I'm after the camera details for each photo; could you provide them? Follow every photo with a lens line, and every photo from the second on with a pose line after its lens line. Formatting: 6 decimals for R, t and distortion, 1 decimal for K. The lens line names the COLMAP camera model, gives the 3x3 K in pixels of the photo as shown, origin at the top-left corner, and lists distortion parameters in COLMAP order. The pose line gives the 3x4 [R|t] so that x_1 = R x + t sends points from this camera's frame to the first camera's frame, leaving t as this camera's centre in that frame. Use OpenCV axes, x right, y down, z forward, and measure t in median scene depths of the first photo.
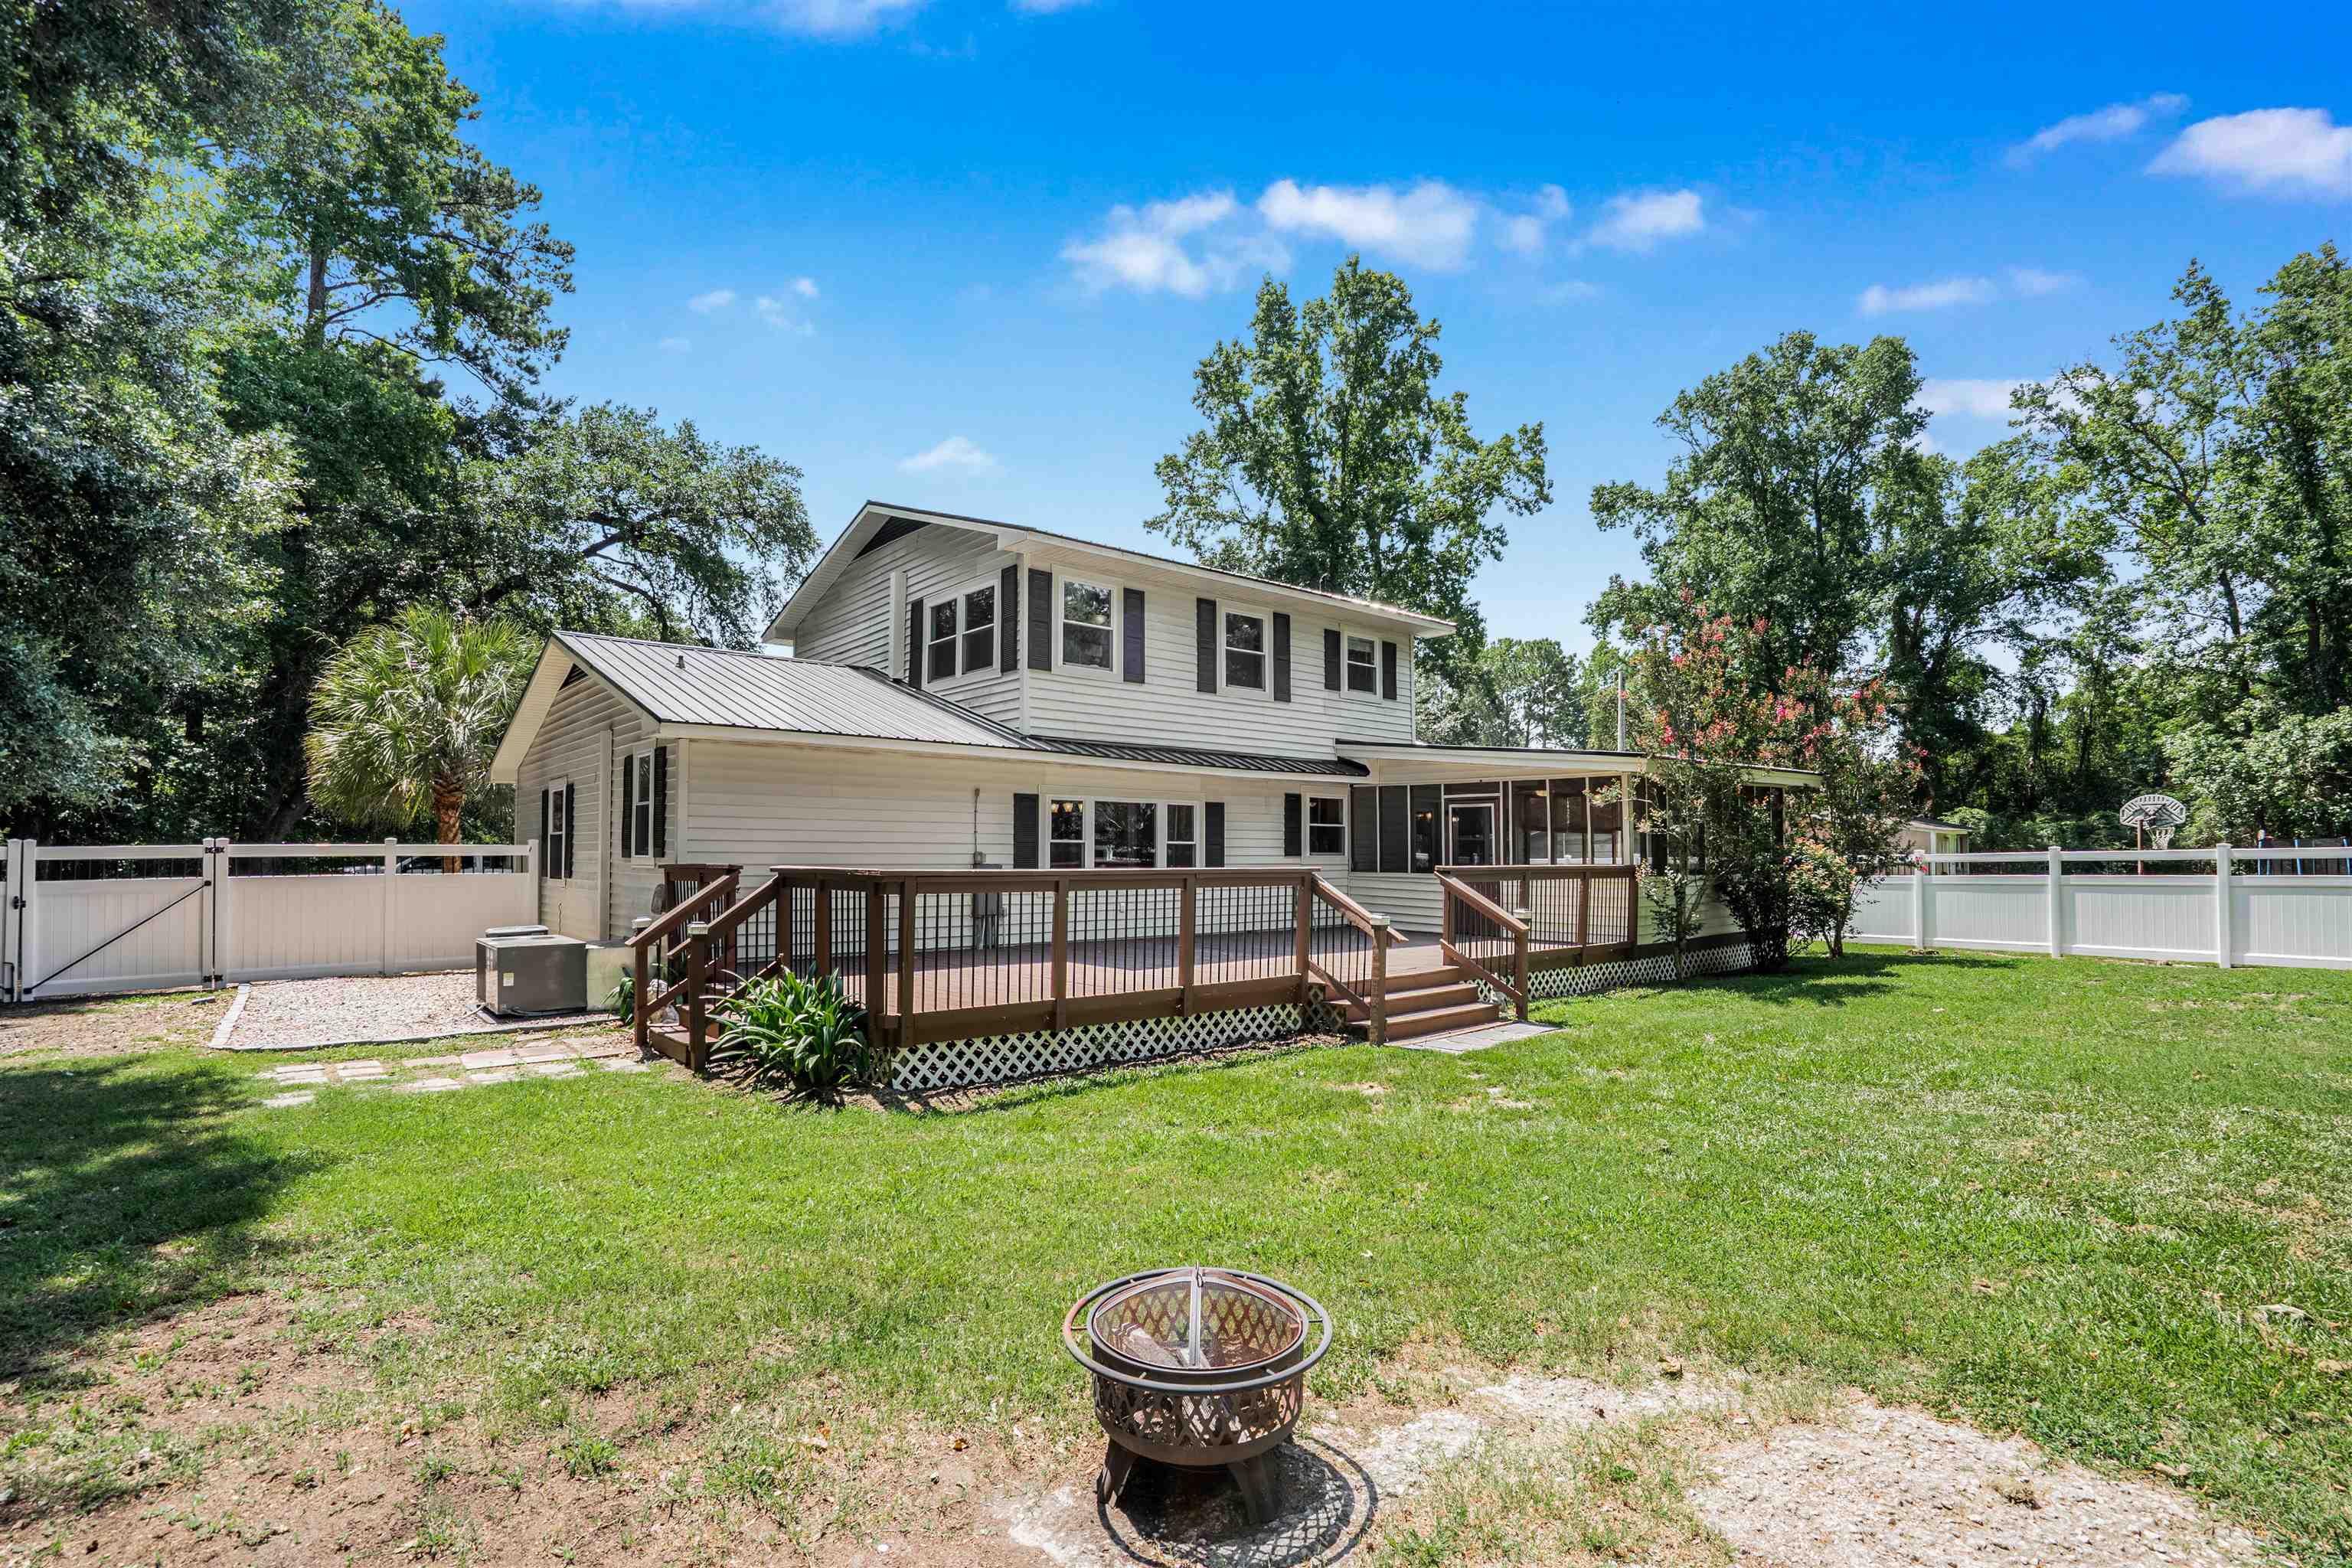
lens RADIAL K [[1070.7, 0, 1220.1], [0, 1070.7, 814.5], [0, 0, 1]] dist [-0.011256, 0.003565]
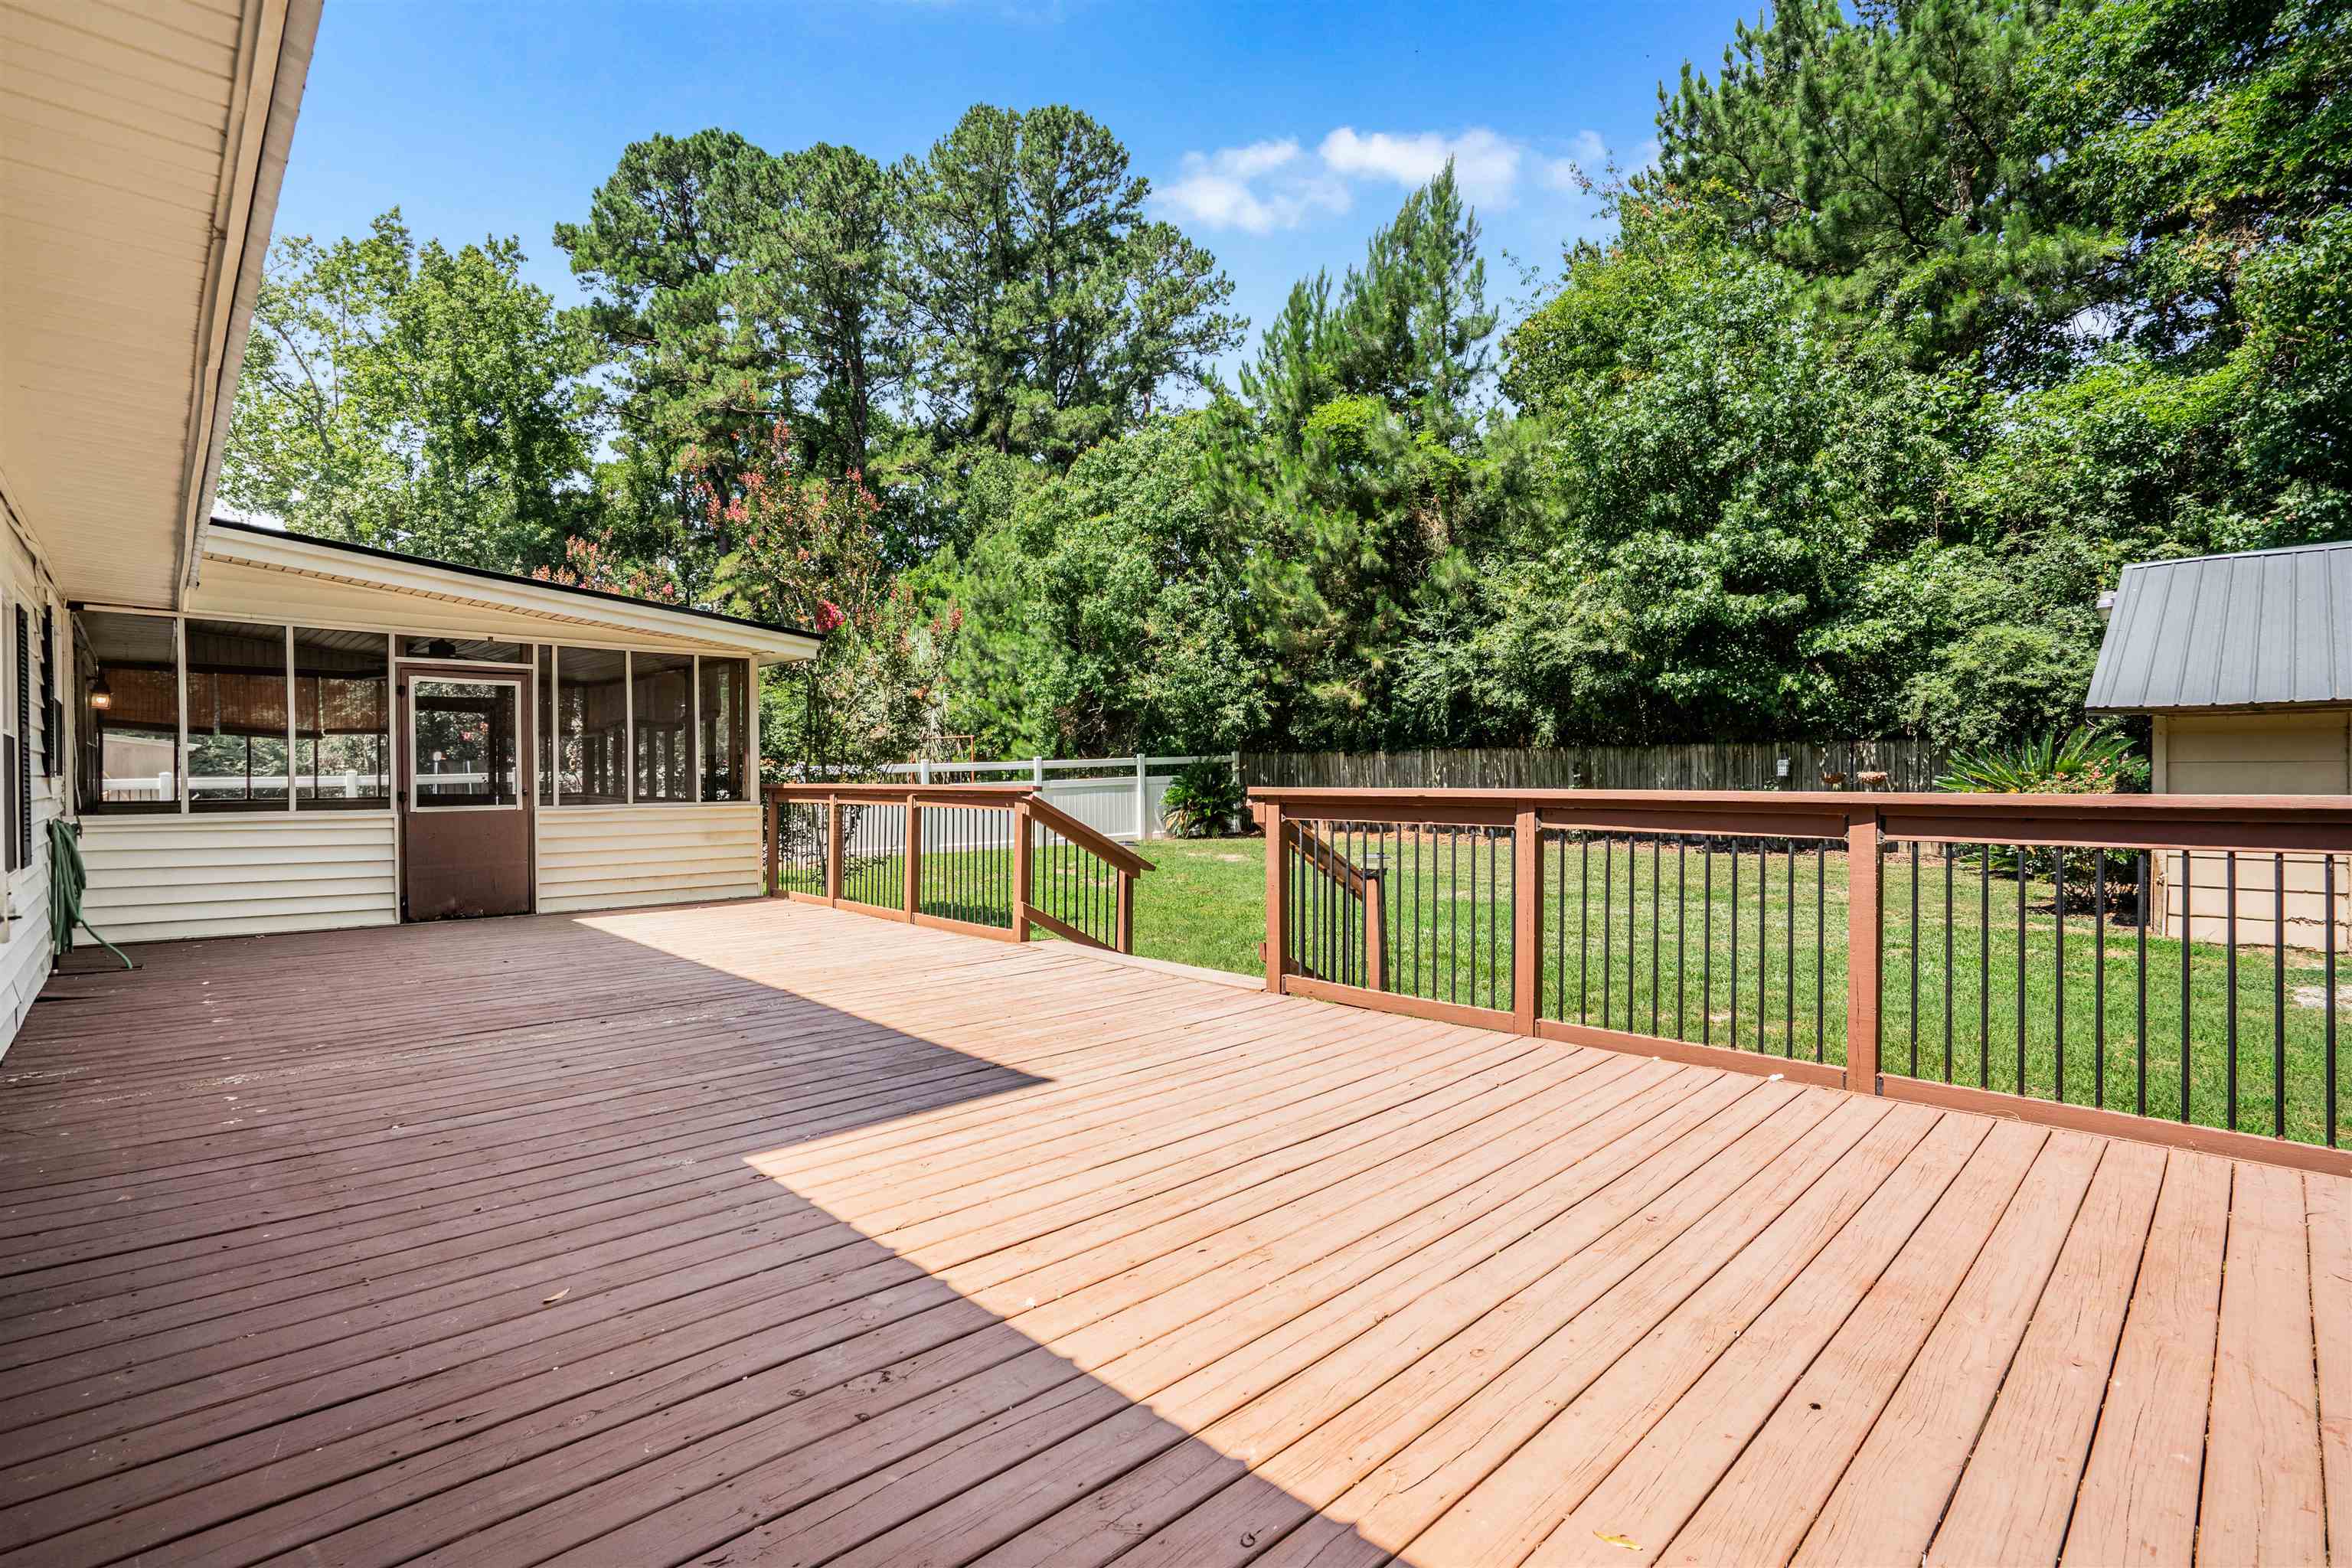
lens RADIAL K [[1070.7, 0, 1169.4], [0, 1070.7, 776.7], [0, 0, 1]] dist [-0.011256, 0.003565]
pose [[-0.035229, -0.009634, 0.999333, -0.306031], [-0.020238, 0.999755, 0.008924, 0.027216], [-0.999174, -0.019910, -0.035415, 0.609556]]
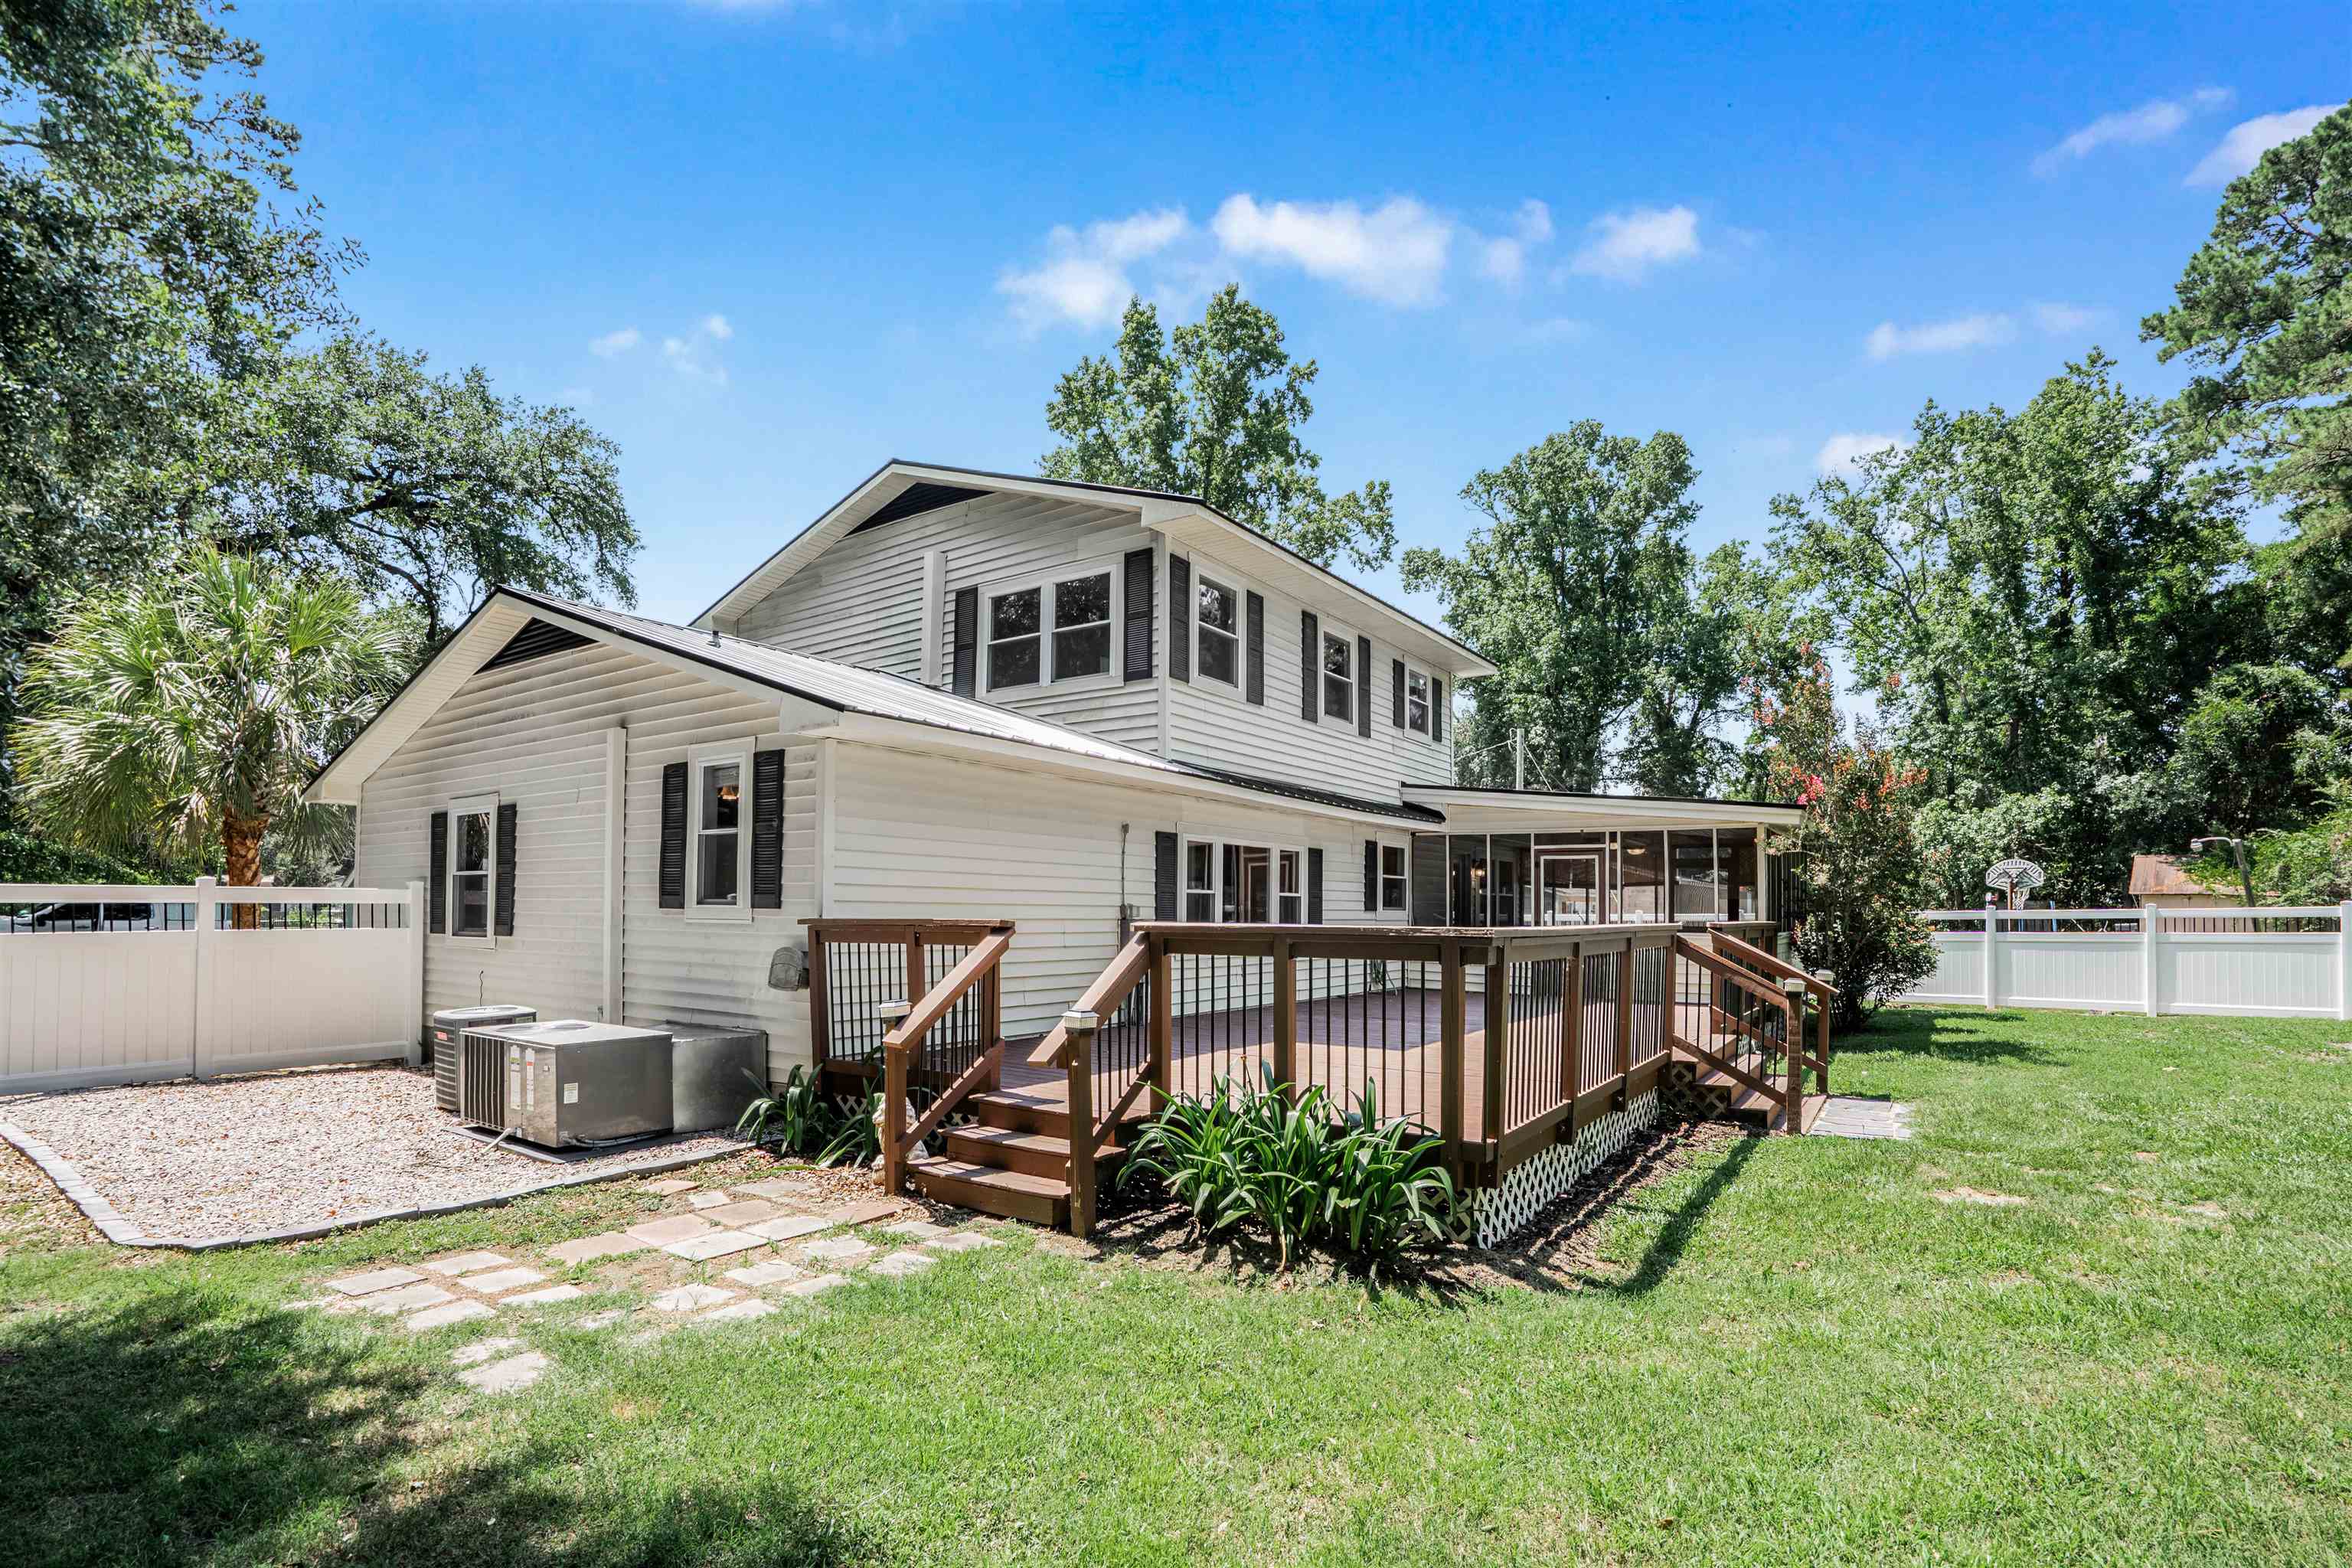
lens RADIAL K [[1070.7, 0, 1180.7], [0, 1070.7, 876.6], [0, 0, 1]] dist [-0.011256, 0.003565]
pose [[0.973877, 0.012715, 0.226718, -0.278579], [-0.013944, 0.999895, 0.003823, 0.009162], [-0.226646, -0.006885, 0.973953, 0.164848]]
